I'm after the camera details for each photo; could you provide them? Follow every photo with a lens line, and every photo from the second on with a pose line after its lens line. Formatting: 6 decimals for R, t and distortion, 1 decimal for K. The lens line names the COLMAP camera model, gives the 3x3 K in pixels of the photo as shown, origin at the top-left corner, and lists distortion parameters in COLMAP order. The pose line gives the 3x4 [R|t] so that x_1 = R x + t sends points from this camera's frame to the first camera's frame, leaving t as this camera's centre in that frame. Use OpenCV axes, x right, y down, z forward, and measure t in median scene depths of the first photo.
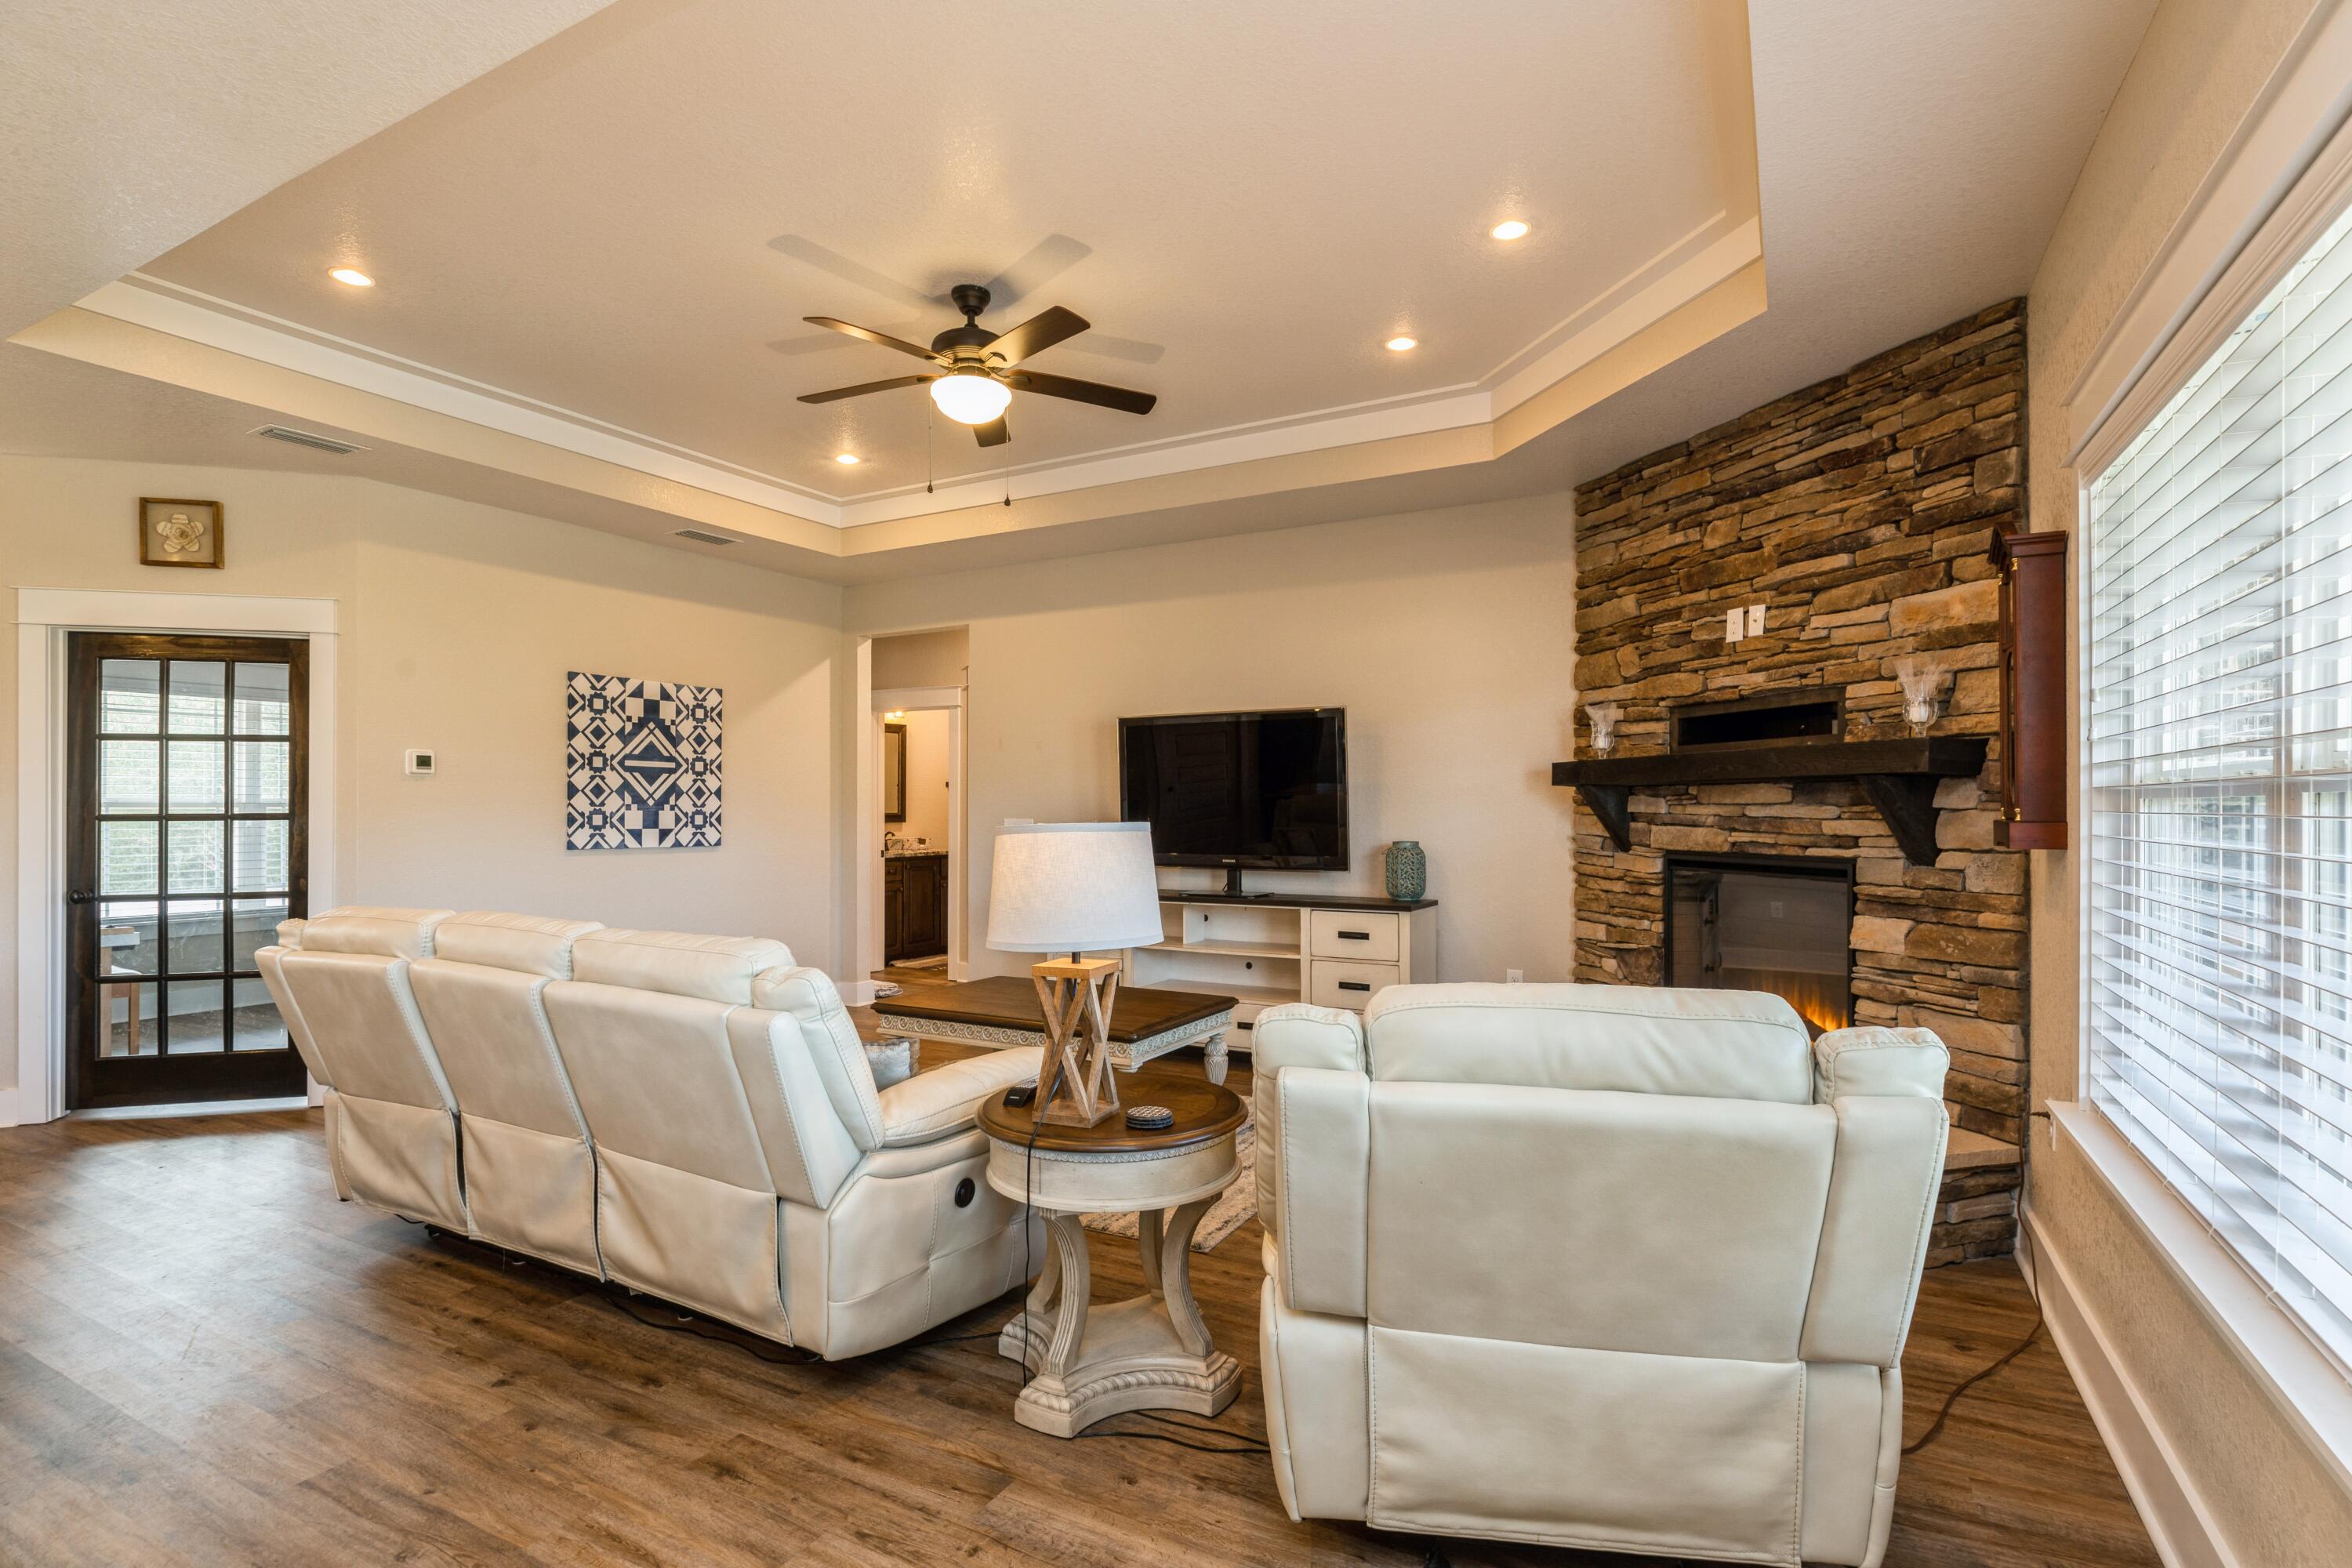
lens RADIAL K [[1123.1, 0, 1185.3], [0, 1123.1, 800.5], [0, 0, 1]] dist [-0.003286, -0.002402]
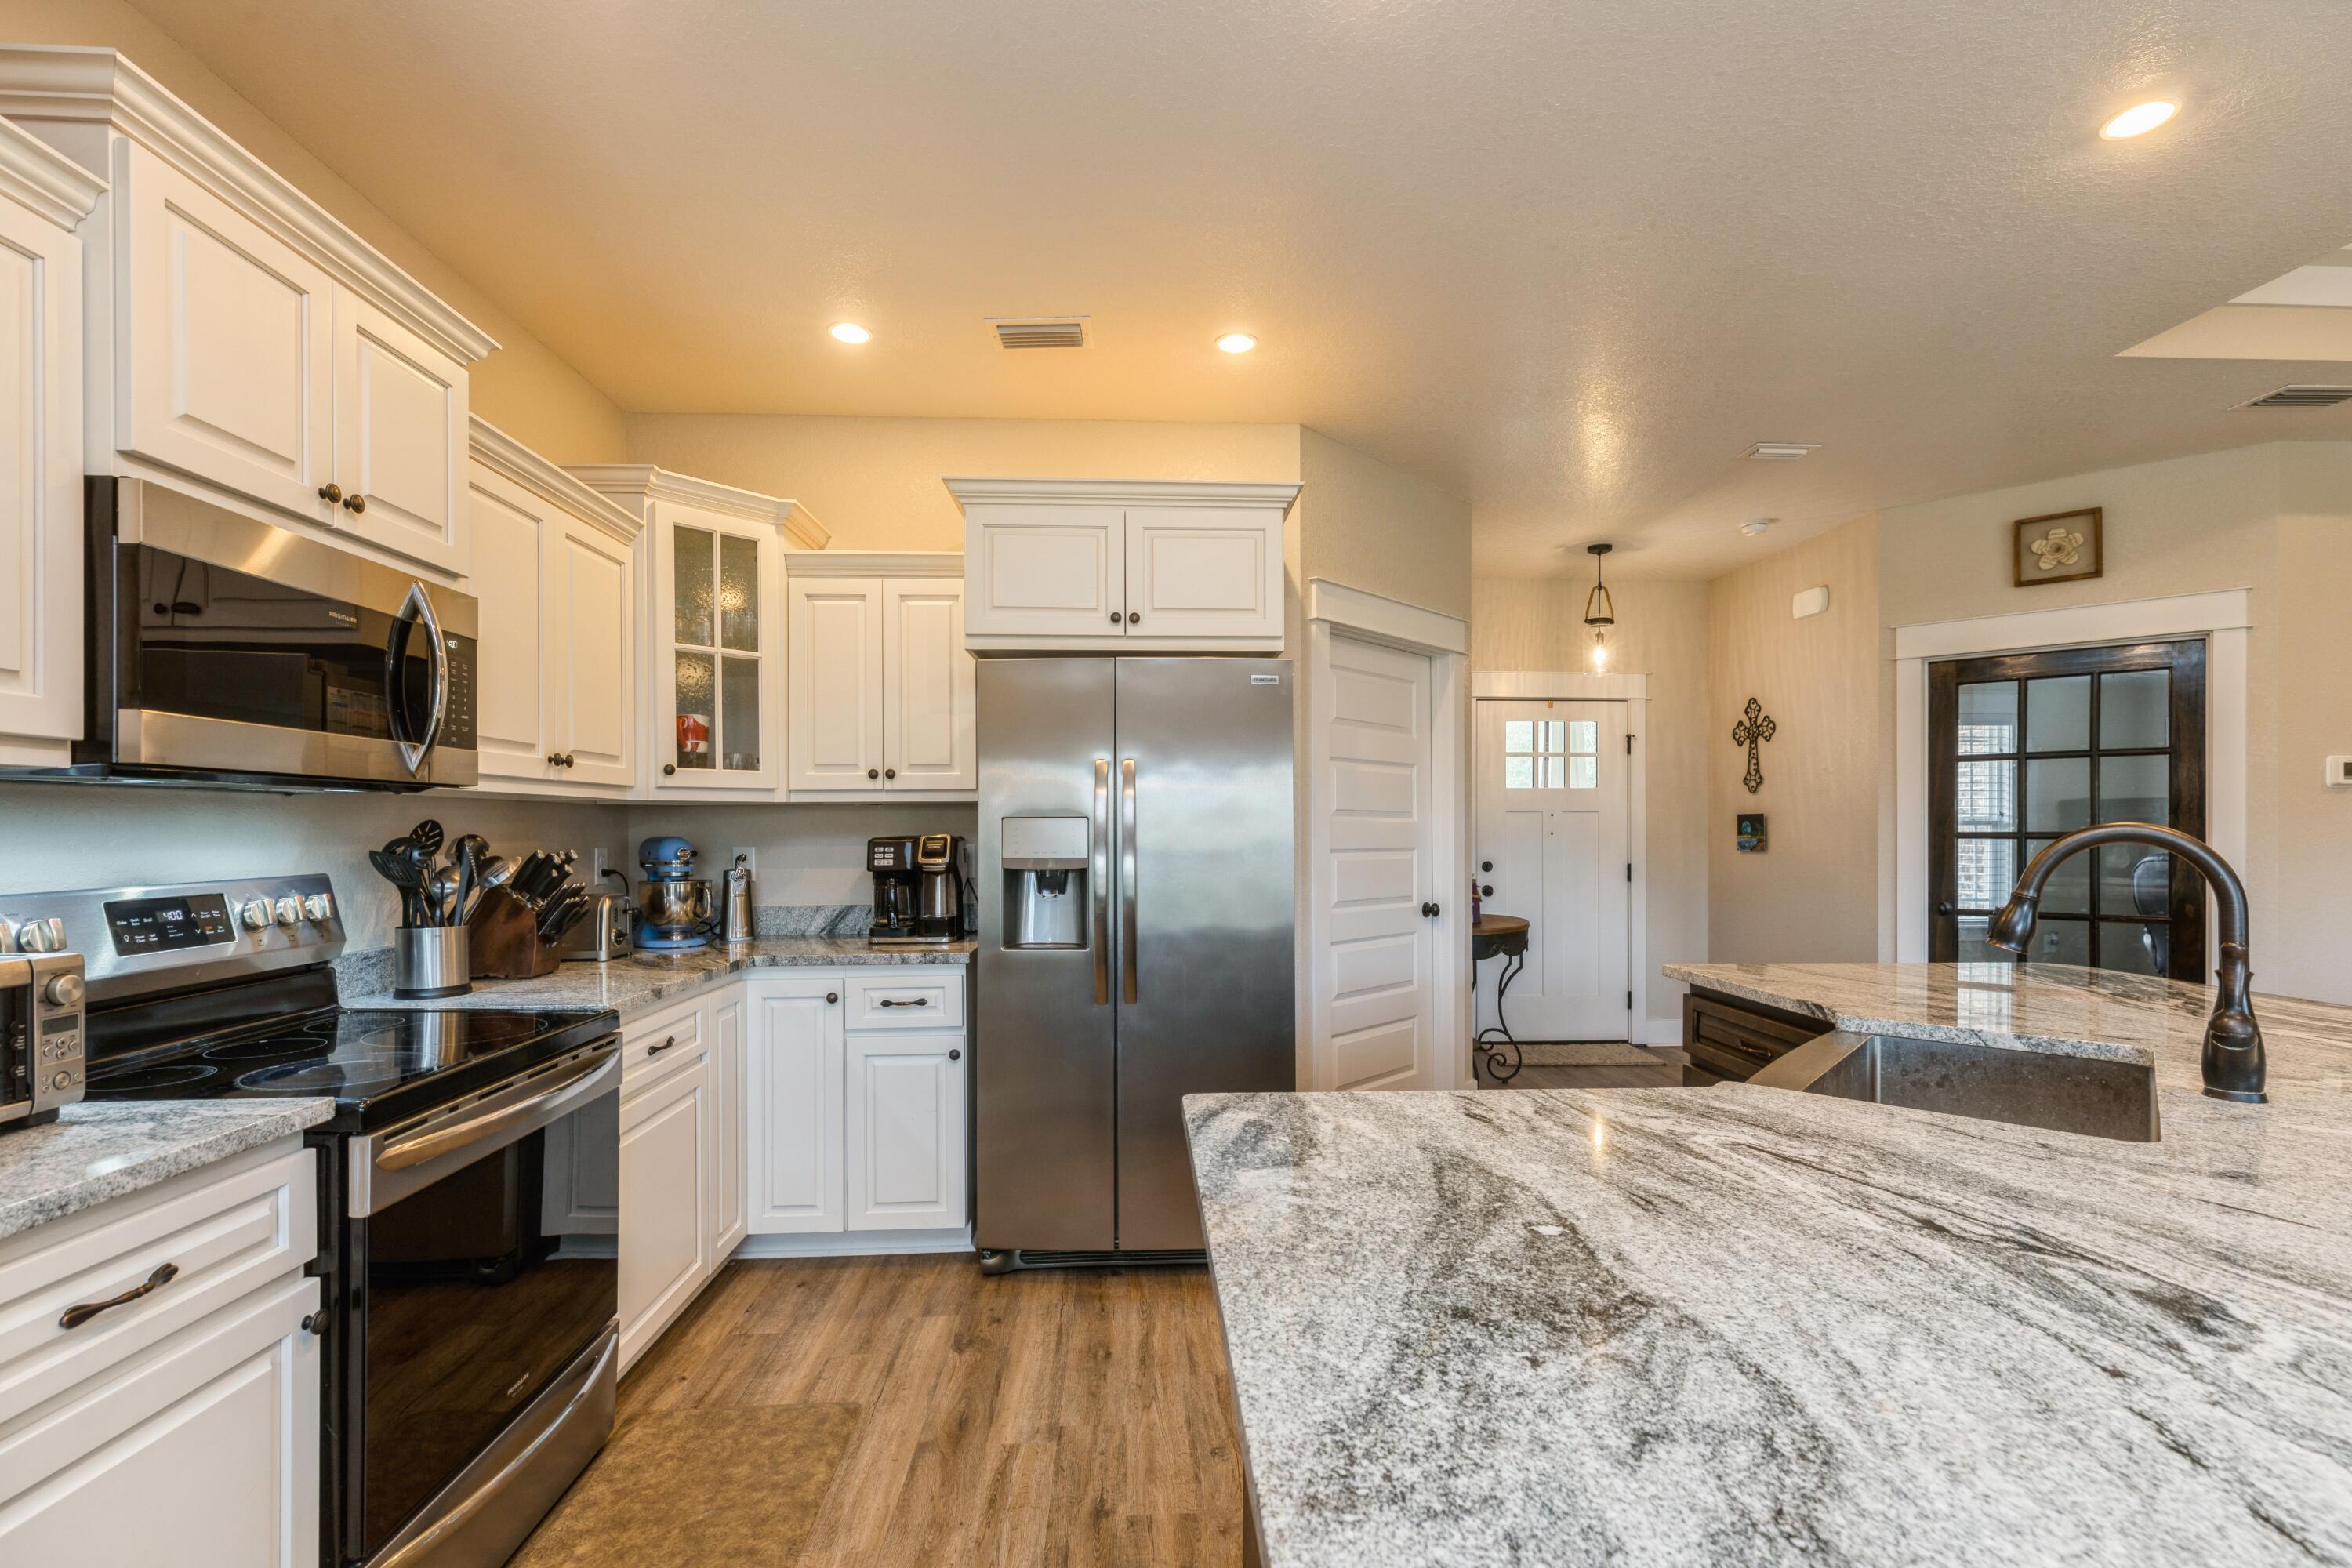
lens RADIAL K [[1066.3, 0, 1205.0], [0, 1066.3, 831.4], [0, 0, 1]] dist [0.004258, -0.003040]
pose [[0.529828, 0.002316, -0.848102, -0.566872], [0.007318, 0.999947, 0.007302, -0.000867], [0.848074, -0.010075, 0.529783, -0.166629]]
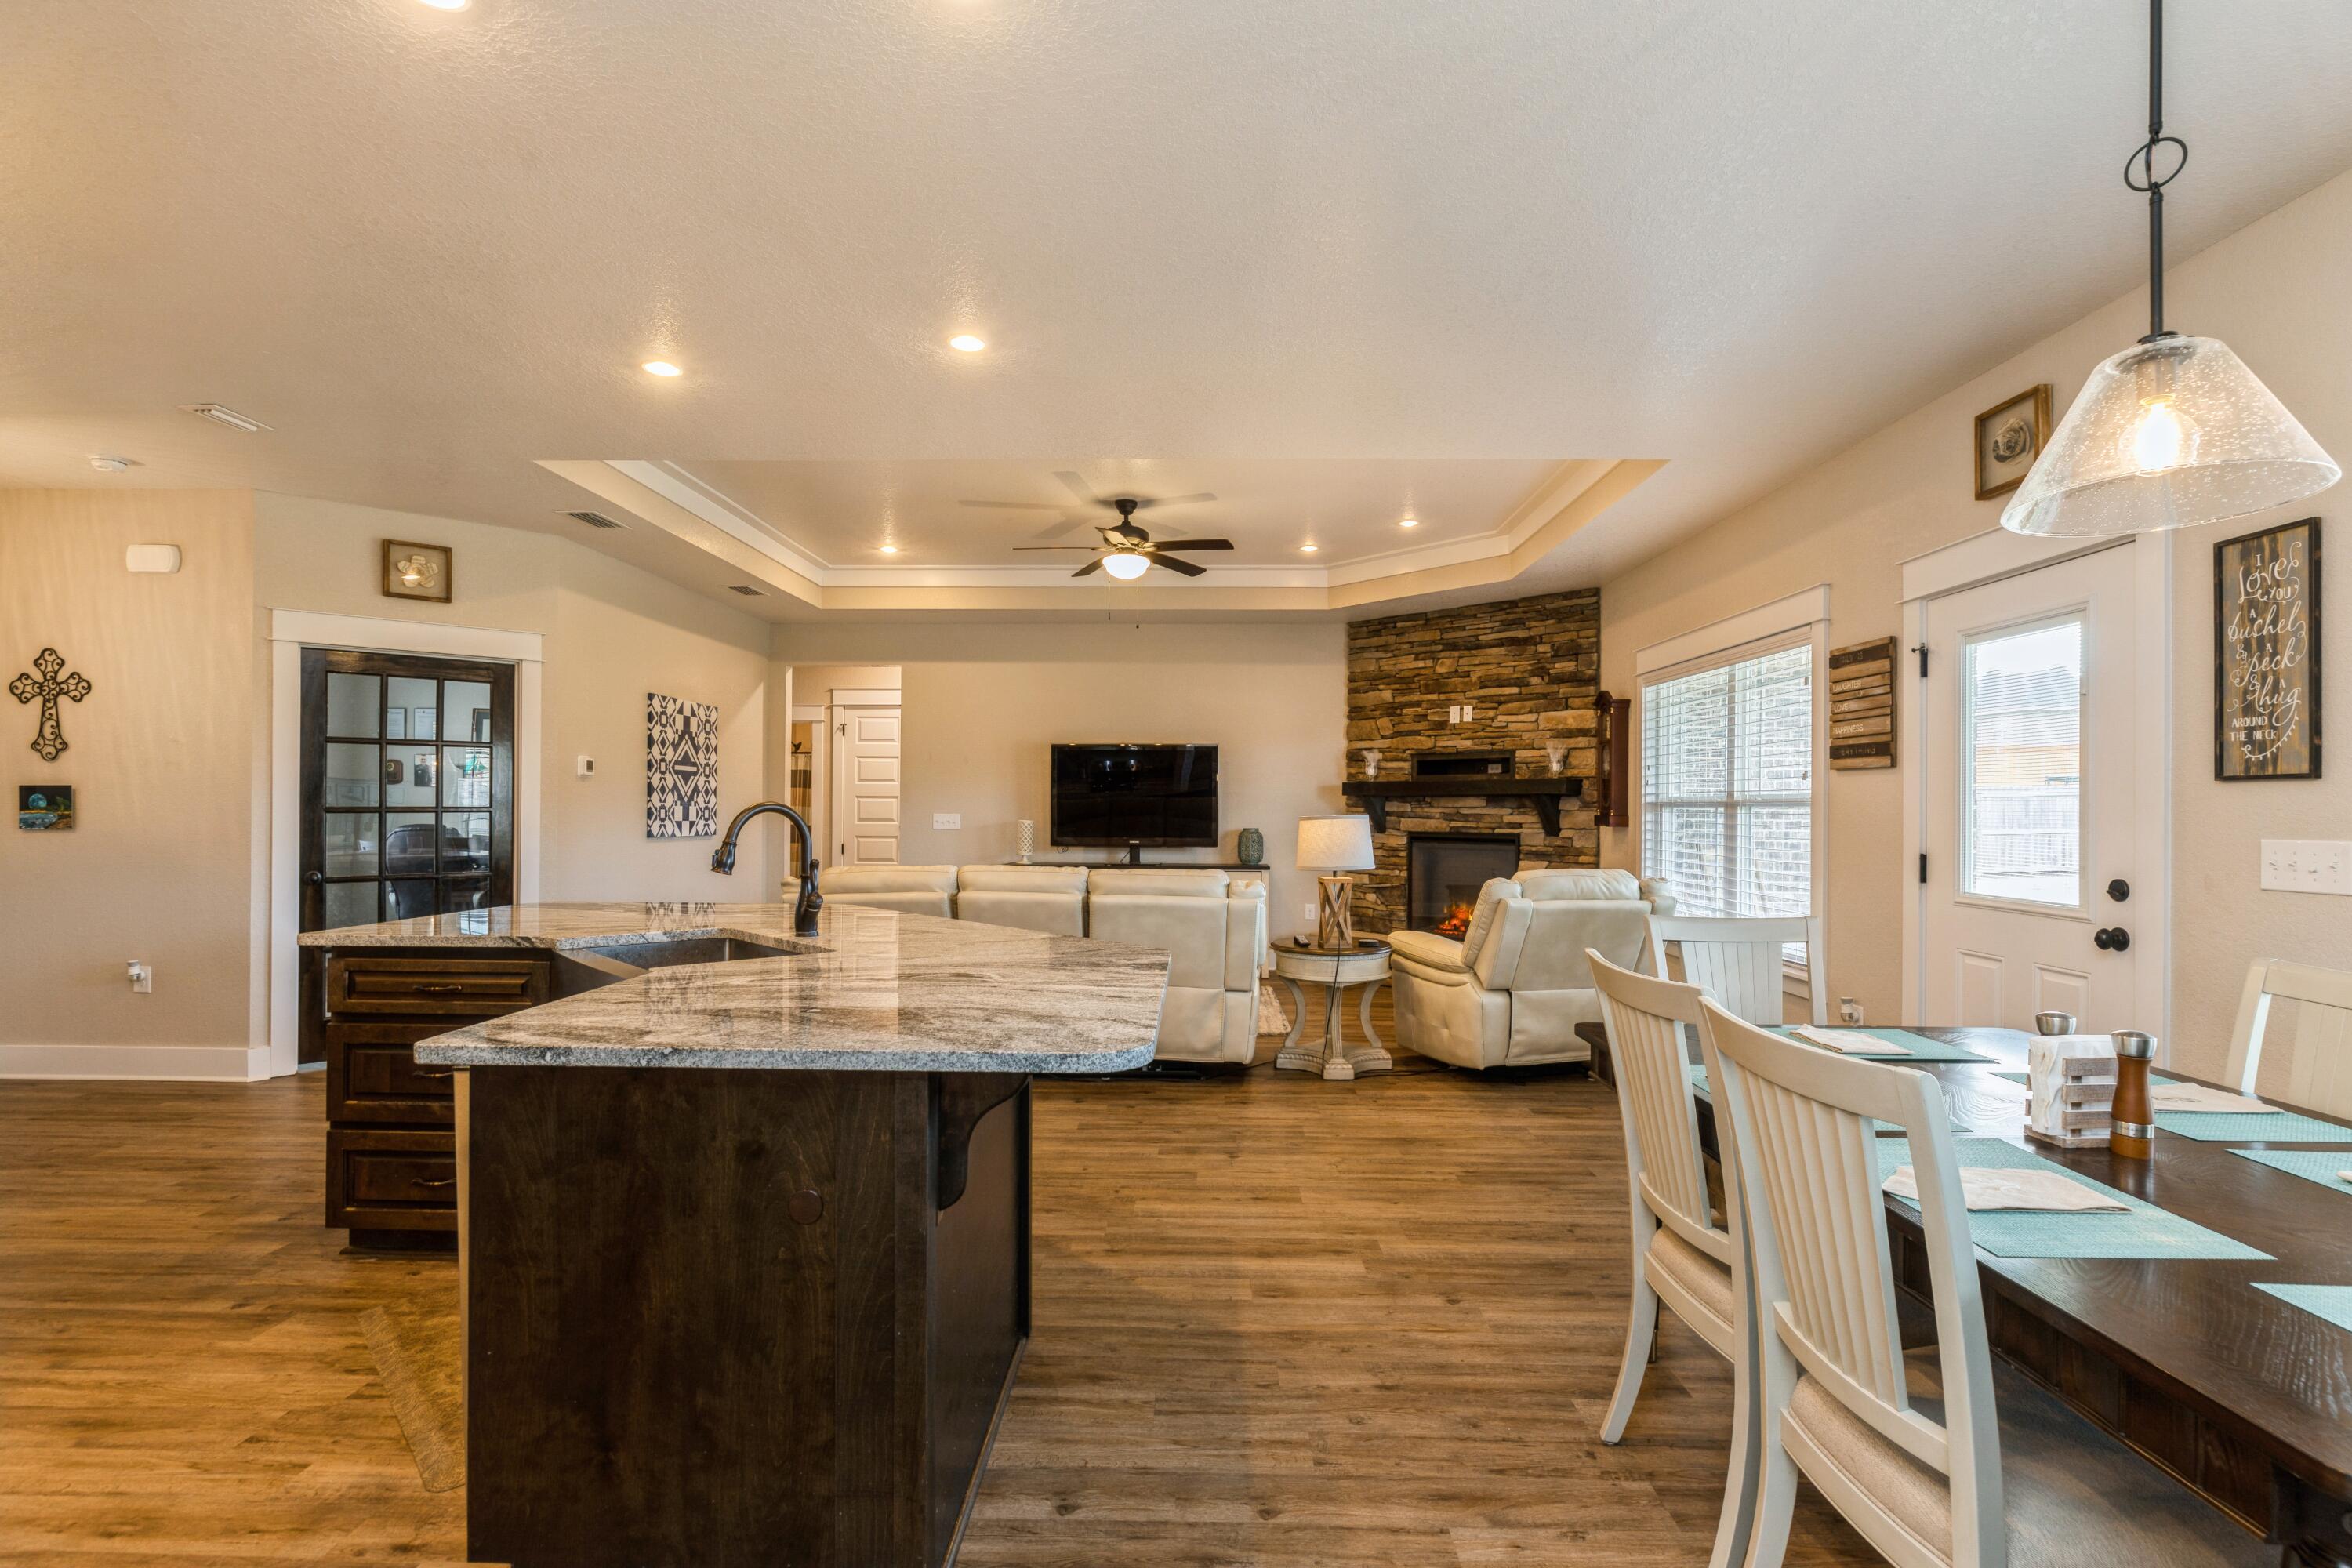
lens RADIAL K [[1091.2, 0, 1184.6], [0, 1091.2, 801.1], [0, 0, 1]] dist [-0.008103, 0.000231]
pose [[0.887015, 0.008555, 0.461661, -0.794412], [-0.009470, 0.999955, -0.000336, -0.001834], [-0.461643, -0.004073, 0.887057, -0.457336]]
